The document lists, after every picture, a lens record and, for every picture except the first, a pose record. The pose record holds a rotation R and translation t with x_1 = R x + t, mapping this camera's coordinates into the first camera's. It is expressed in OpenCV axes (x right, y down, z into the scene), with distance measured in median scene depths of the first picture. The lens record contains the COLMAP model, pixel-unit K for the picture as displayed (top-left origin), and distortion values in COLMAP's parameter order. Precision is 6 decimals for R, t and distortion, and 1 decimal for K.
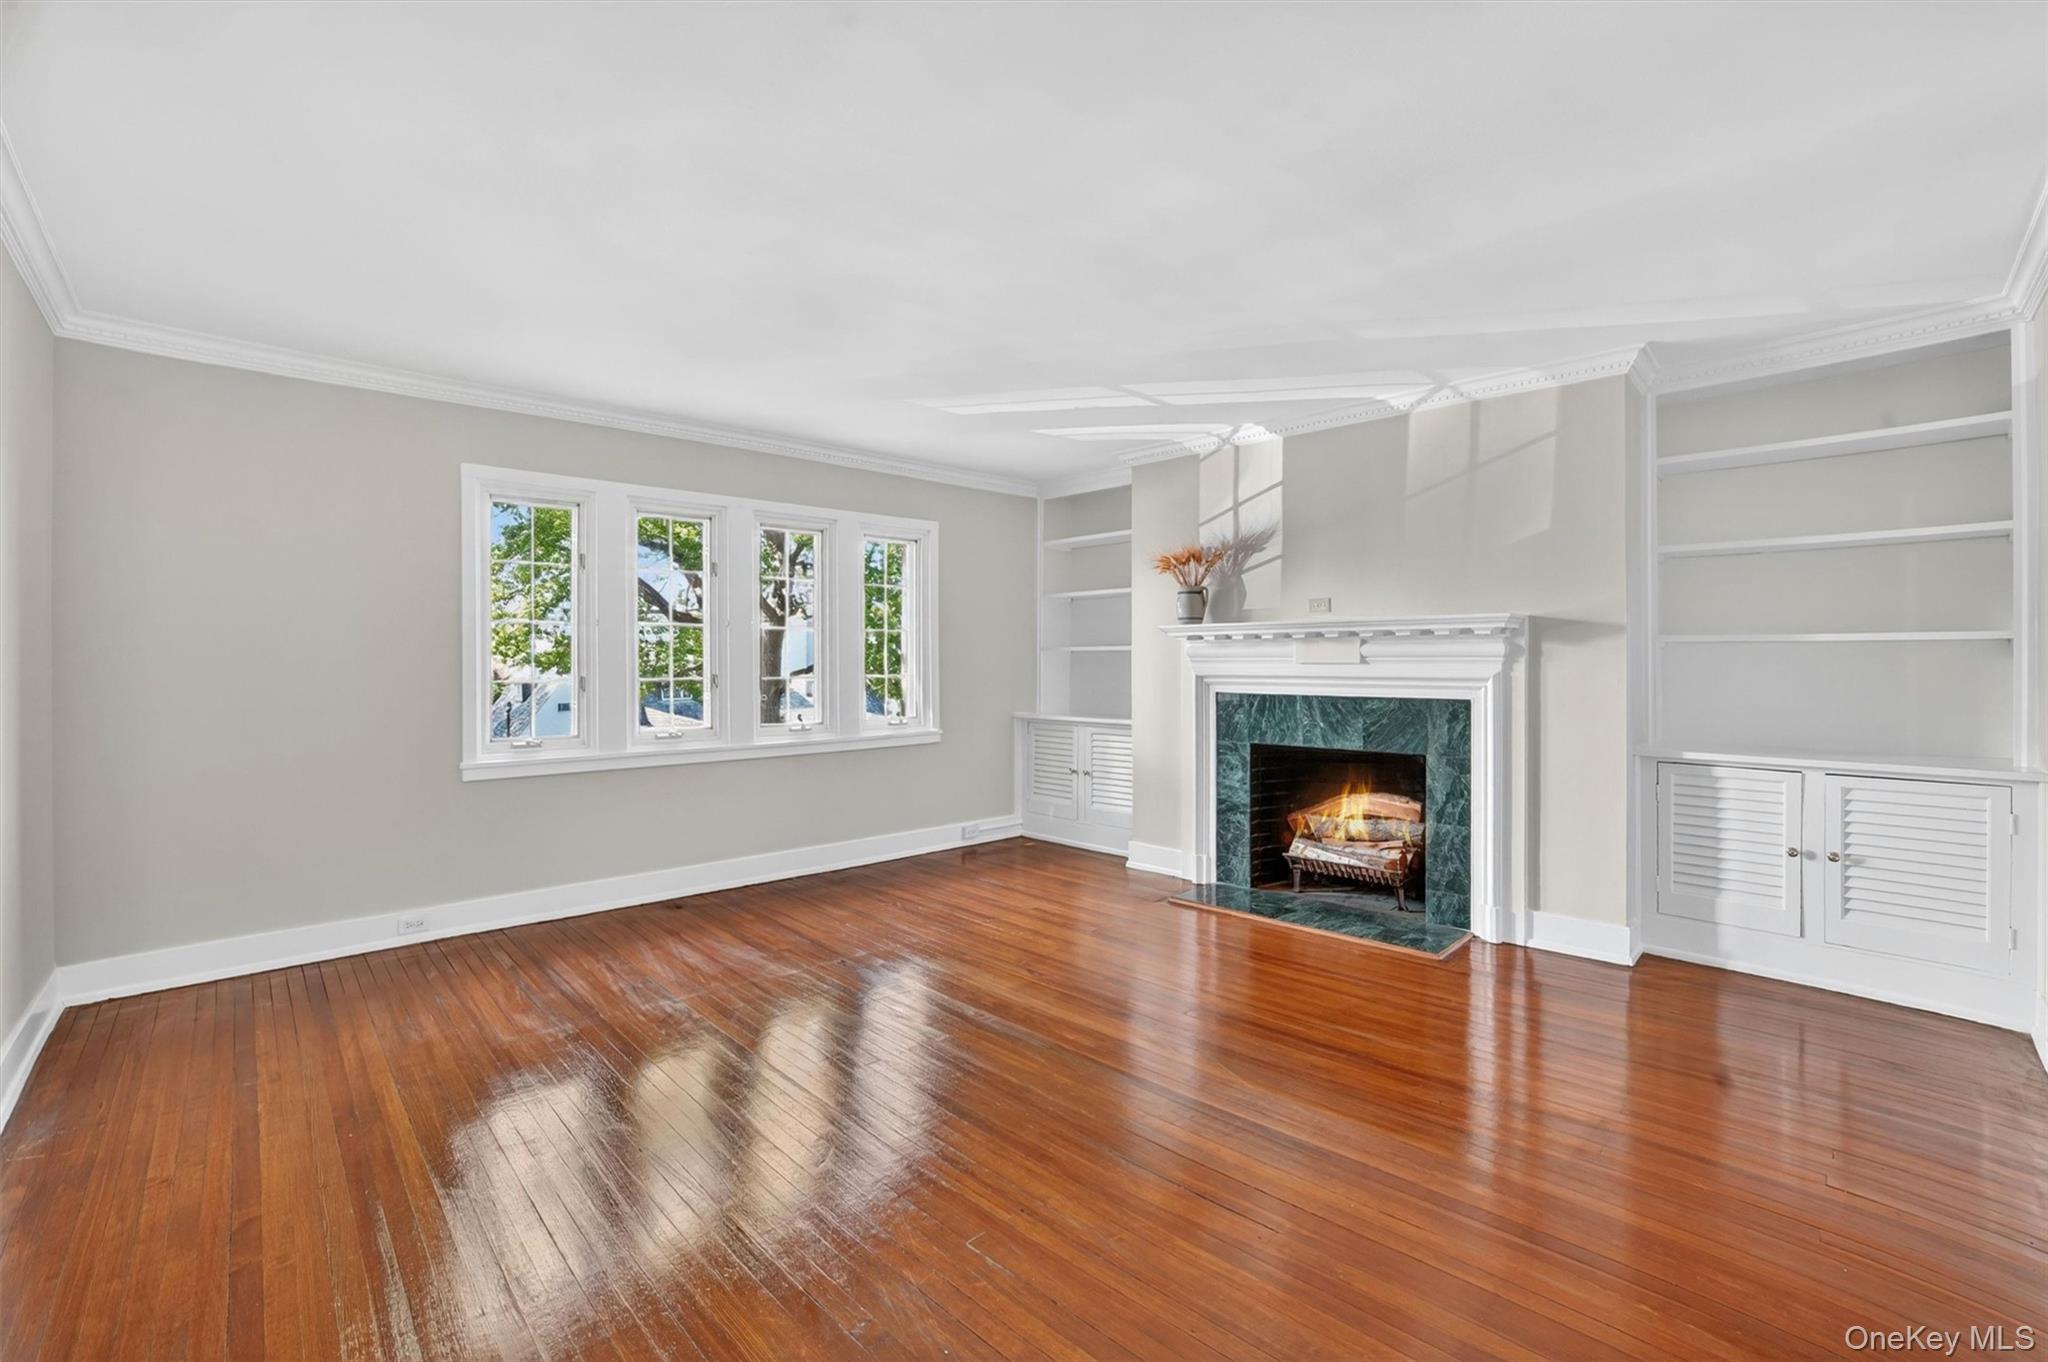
lens RADIAL K [[910.7, 0, 1021.9], [0, 910.7, 663.4], [0, 0, 1]] dist [-0.013793, 0.000127]
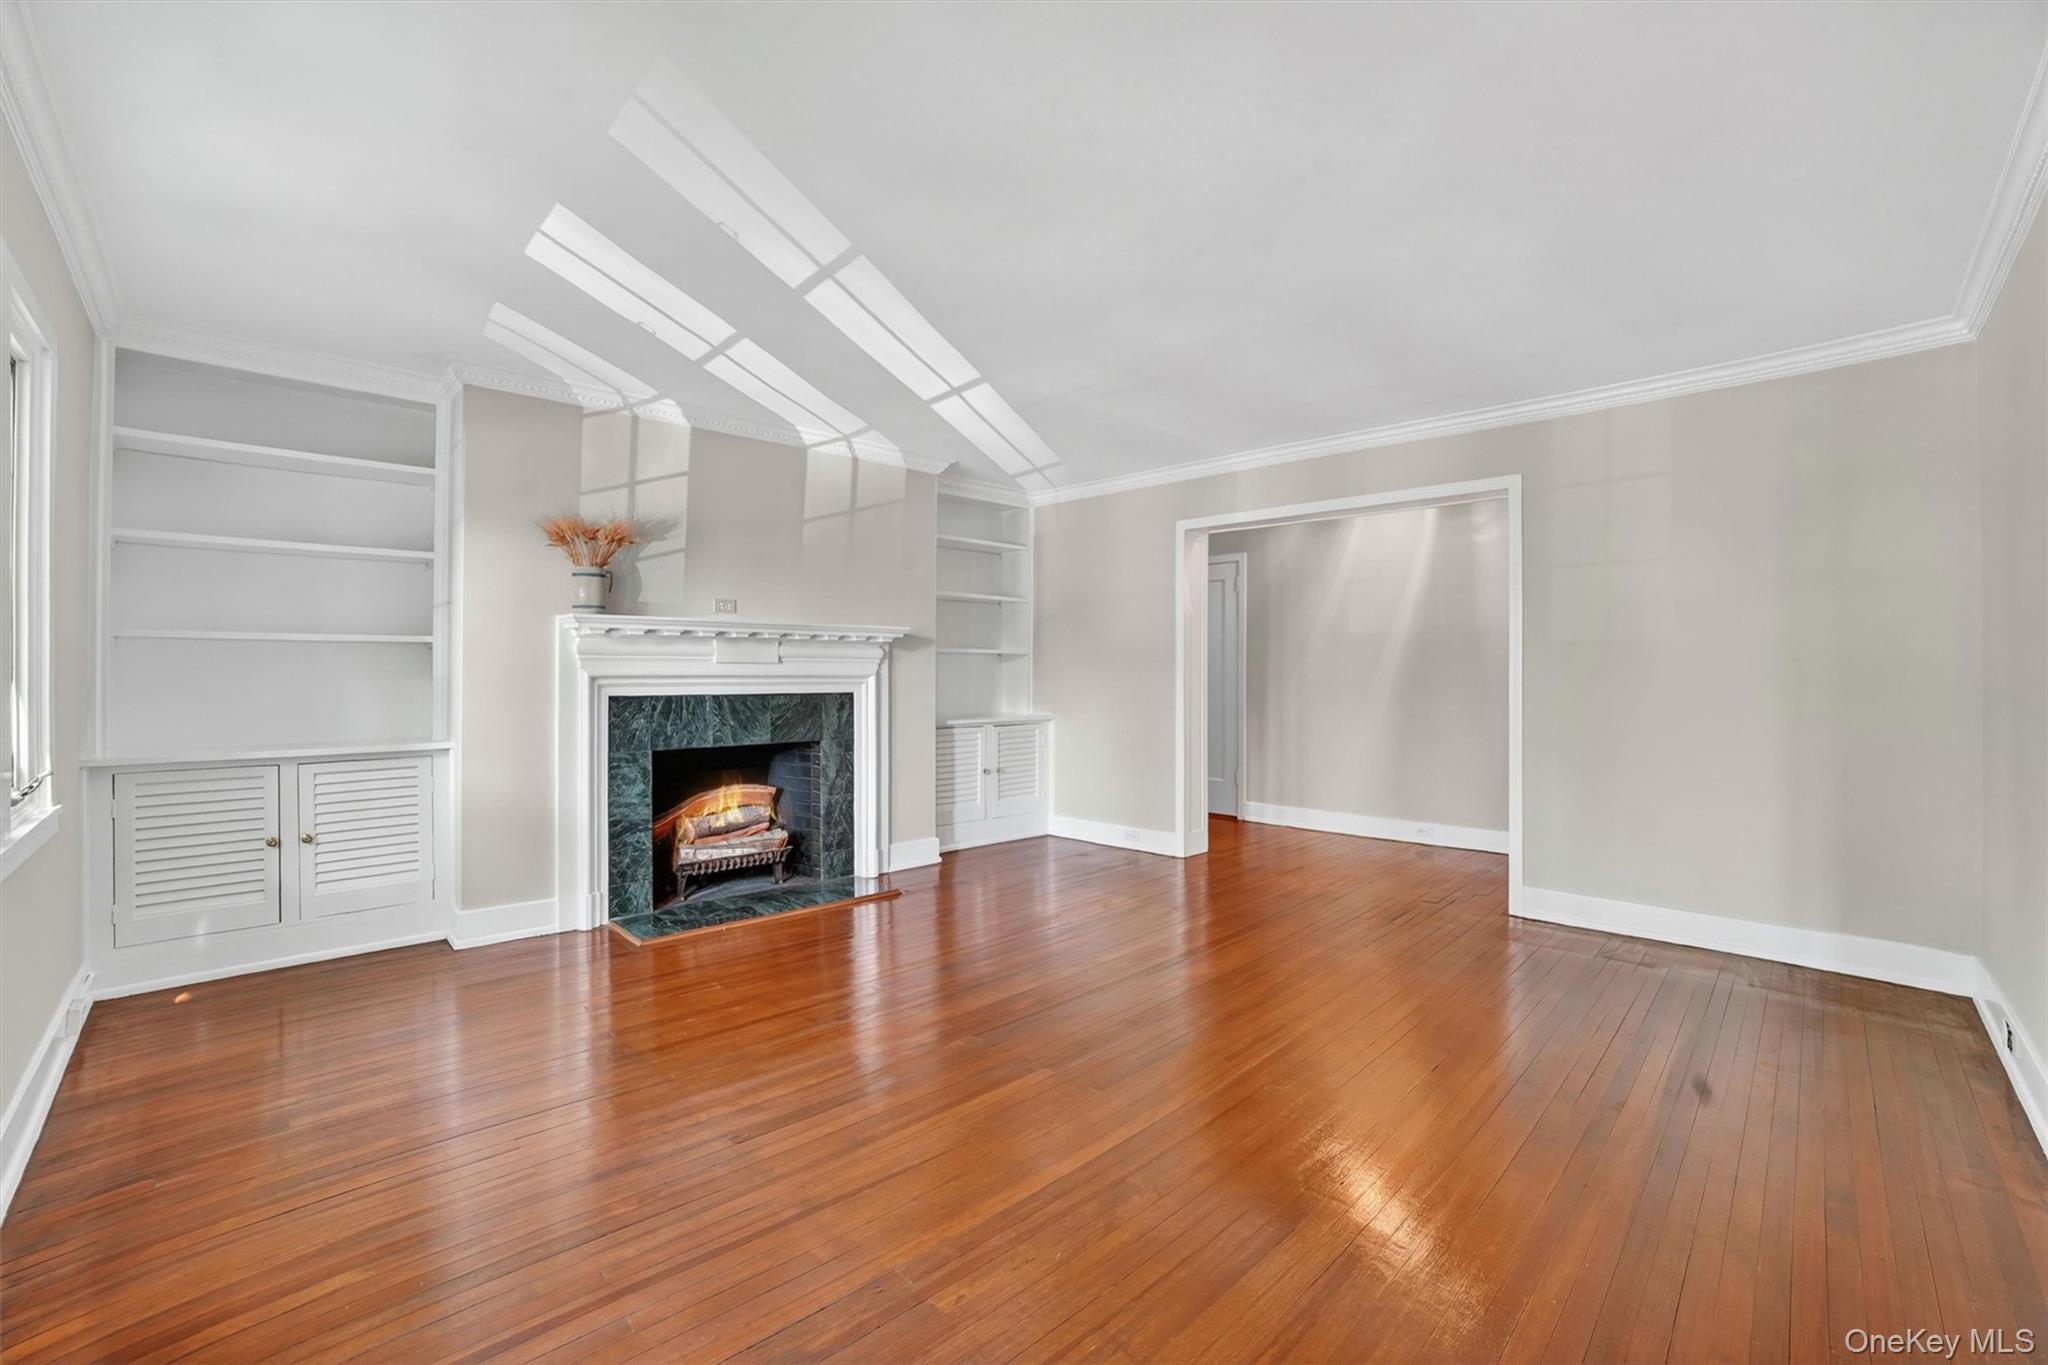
lens RADIAL K [[910.7, 0, 1021.9], [0, 910.7, 664.9], [0, 0, 1]] dist [-0.013793, 0.000127]
pose [[0.020201, 0.006093, 0.999777, -0.665034], [-0.002102, 0.999979, -0.006052, 0.007573], [-0.999794, -0.001979, 0.020214, 0.637037]]
